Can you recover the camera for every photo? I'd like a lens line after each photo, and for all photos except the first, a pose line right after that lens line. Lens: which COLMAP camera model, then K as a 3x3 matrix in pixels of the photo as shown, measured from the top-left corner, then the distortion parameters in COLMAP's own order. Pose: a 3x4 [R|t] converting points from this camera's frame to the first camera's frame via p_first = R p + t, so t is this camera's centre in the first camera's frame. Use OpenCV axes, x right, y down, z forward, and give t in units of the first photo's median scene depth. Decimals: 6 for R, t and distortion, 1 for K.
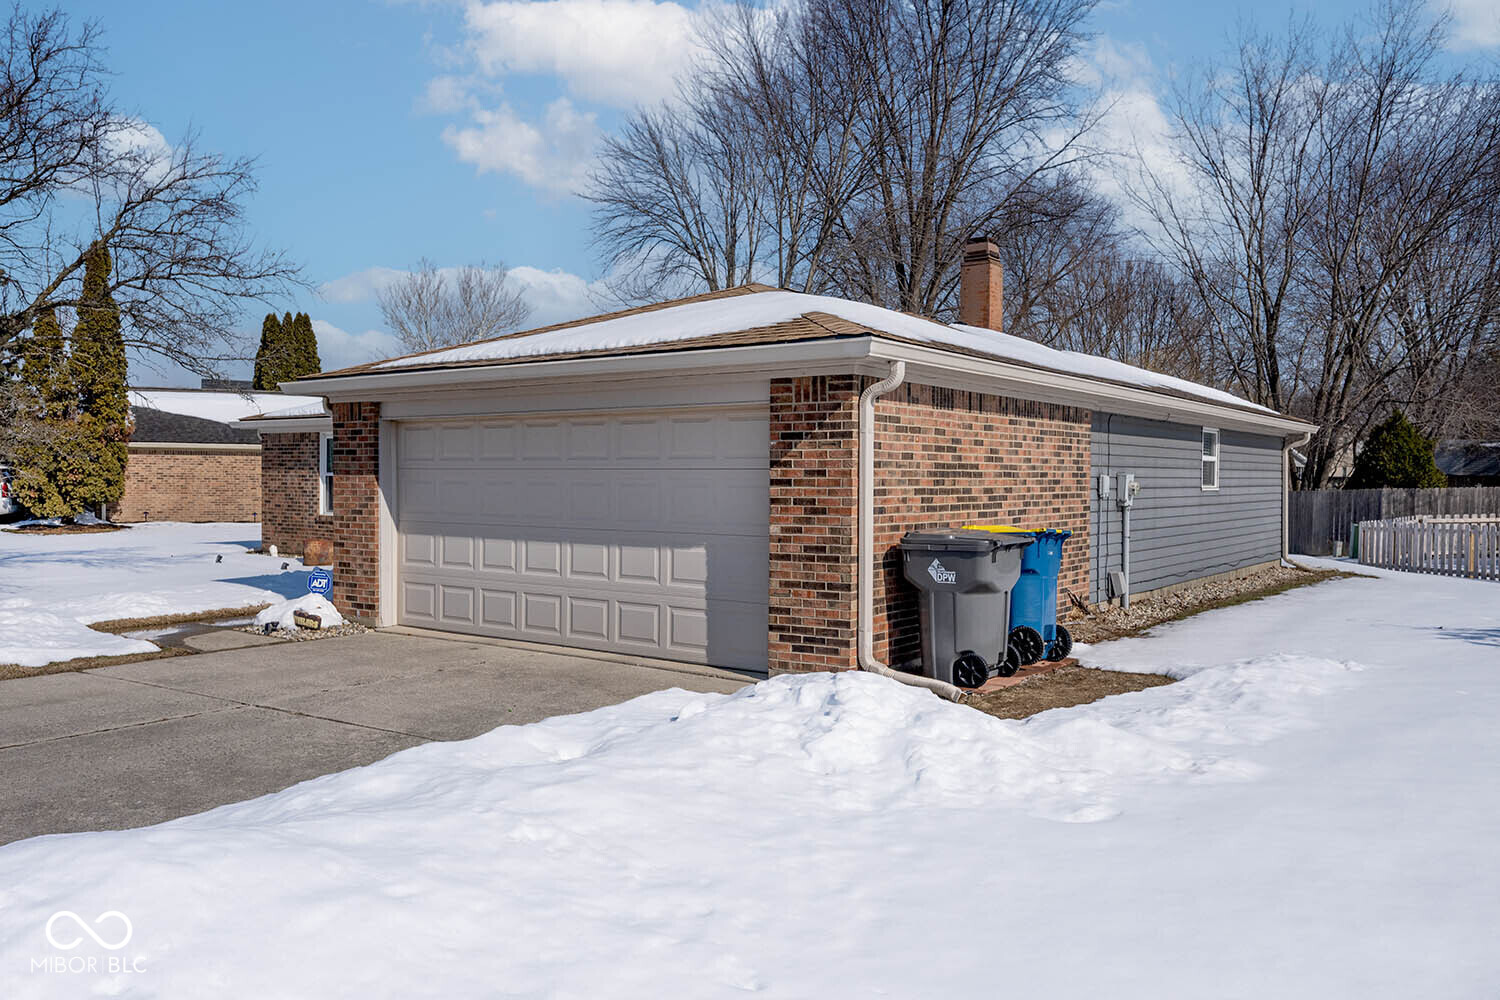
lens RADIAL K [[1172.4, 0, 749.3], [0, 1172.4, 489.8], [0, 0, 1]] dist [0.002343, 0.003414]
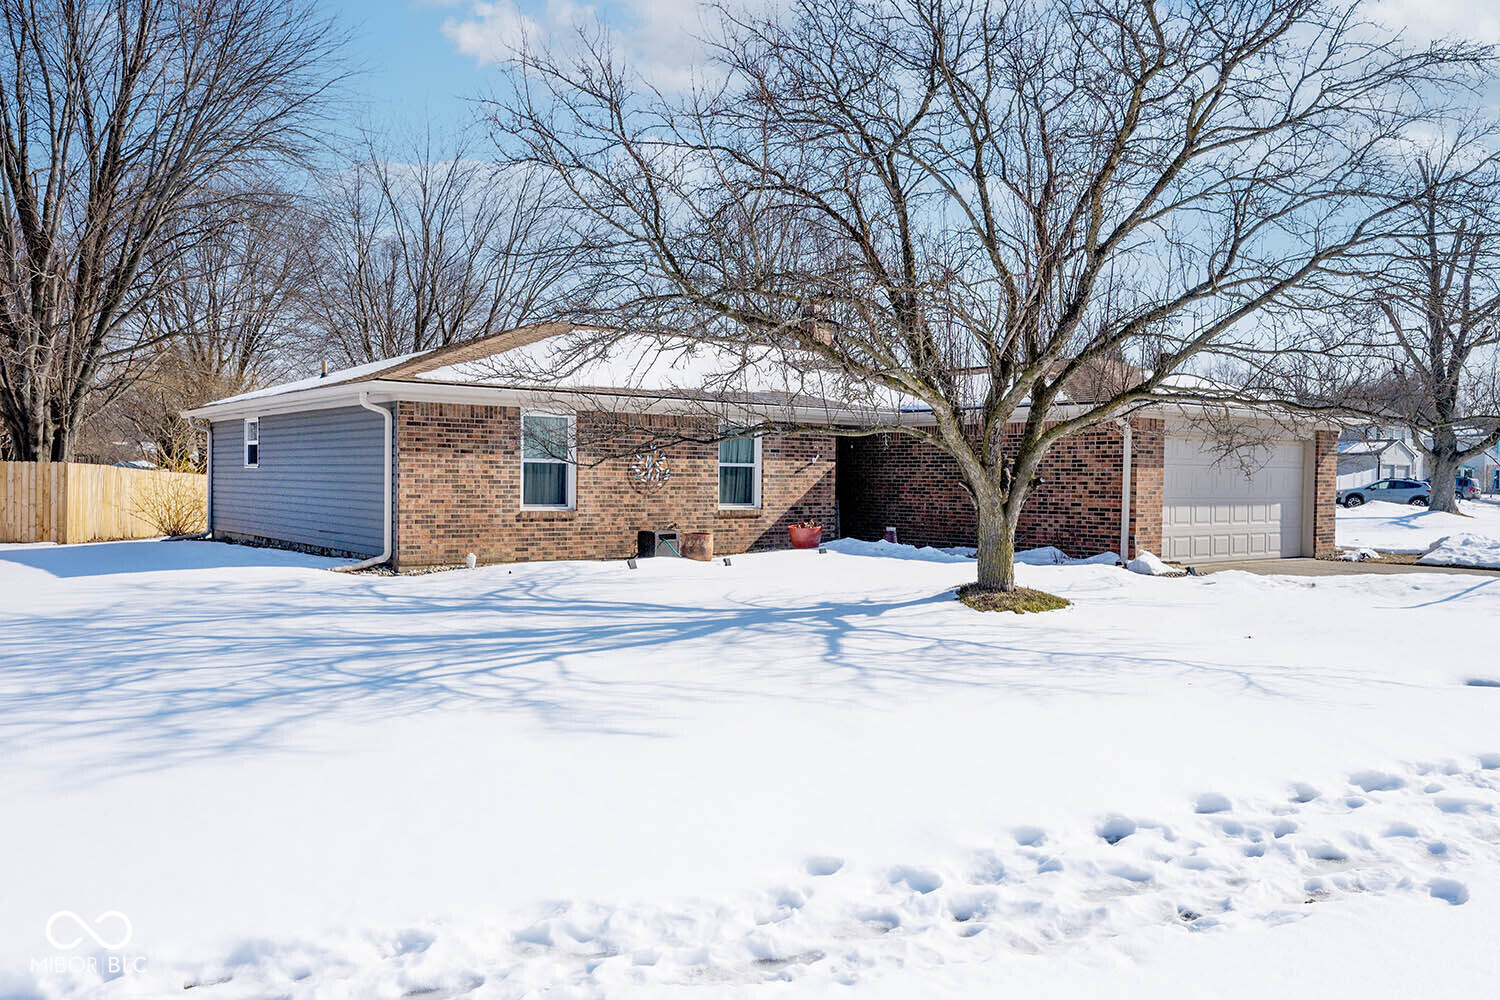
lens RADIAL K [[1172.4, 0, 750.9], [0, 1172.4, 498.4], [0, 0, 1]] dist [0.002343, 0.003414]
pose [[0.288018, -0.015805, 0.957494, -1.149014], [0.006768, 0.999872, 0.014468, 0.002574], [-0.957601, 0.002314, 0.288089, 0.651451]]
